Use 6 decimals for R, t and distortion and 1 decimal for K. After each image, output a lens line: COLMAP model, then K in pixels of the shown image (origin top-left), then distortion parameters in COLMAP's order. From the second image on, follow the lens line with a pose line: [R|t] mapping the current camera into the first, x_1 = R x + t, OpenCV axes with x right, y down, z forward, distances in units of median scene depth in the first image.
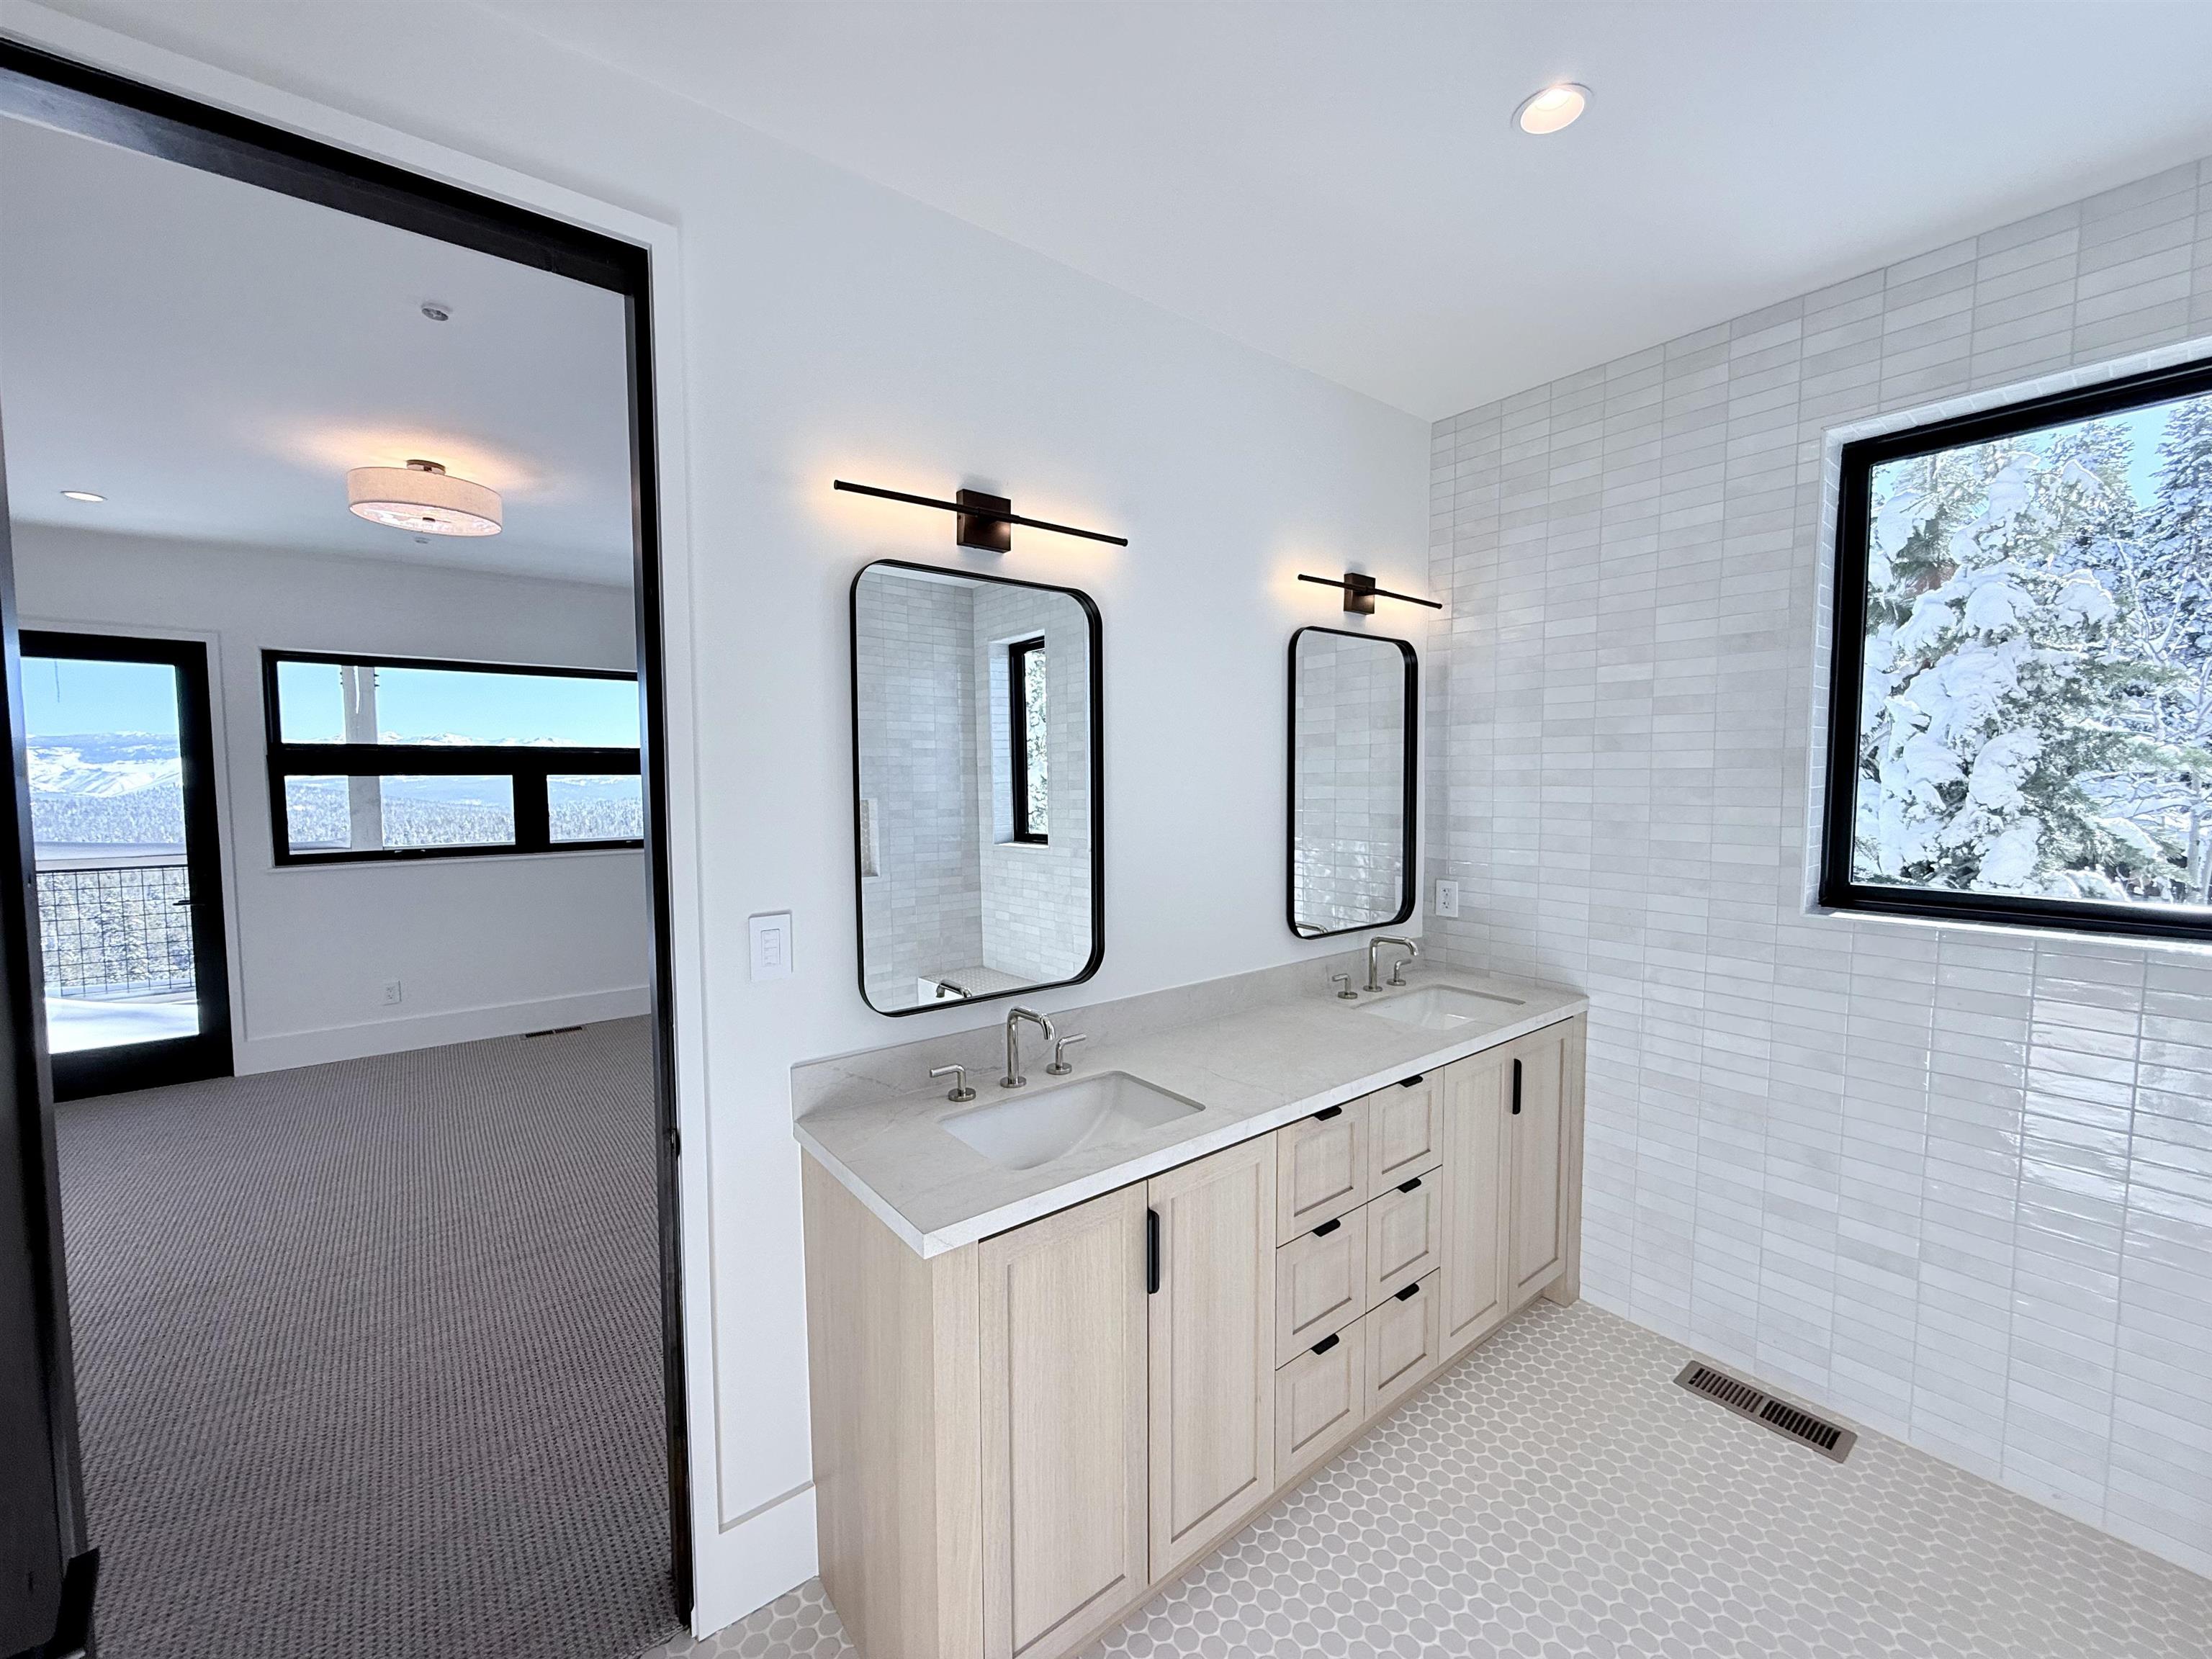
lens RADIAL K [[879.2, 0, 1107.3], [0, 879.2, 828.3], [0, 0, 1]] dist [-0.002133, 0.000760]
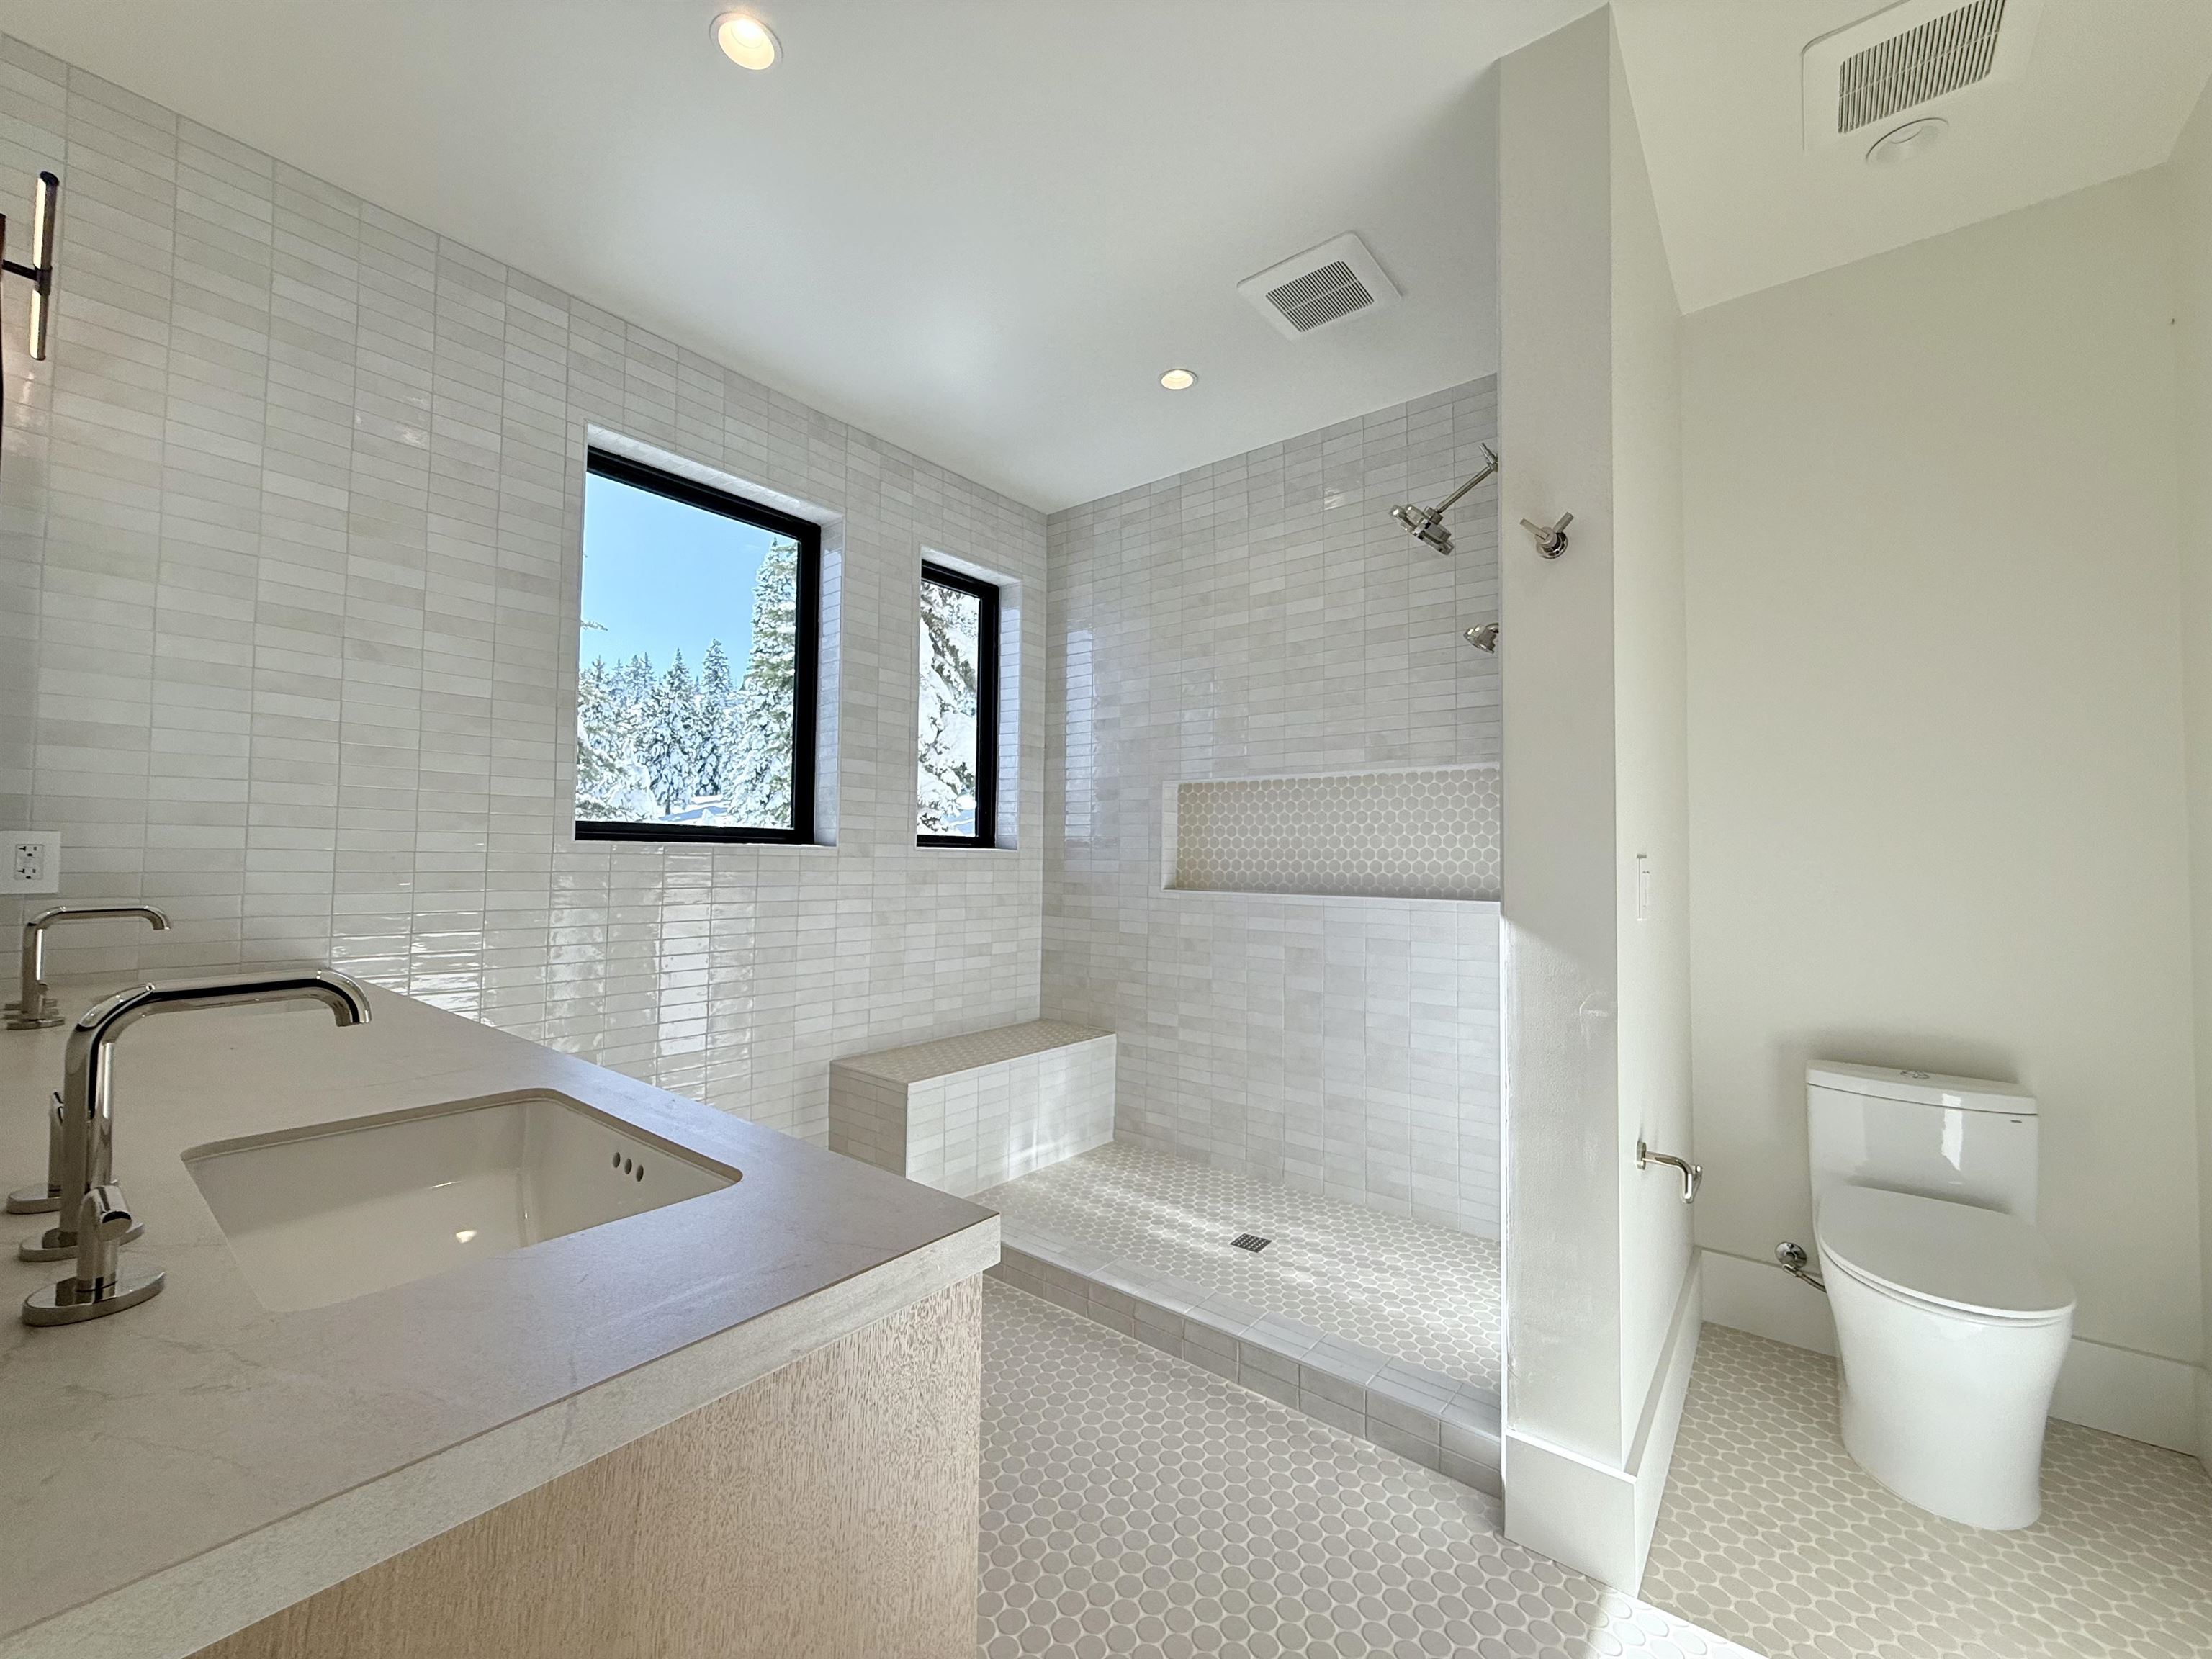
lens RADIAL K [[879.2, 0, 1107.1], [0, 879.2, 829.3], [0, 0, 1]] dist [-0.002133, 0.000760]
pose [[-0.222433, 0.036022, 0.974282, -0.367792], [0.048782, 0.998477, -0.025779, 0.121557], [-0.973727, 0.041793, -0.223851, 0.503866]]
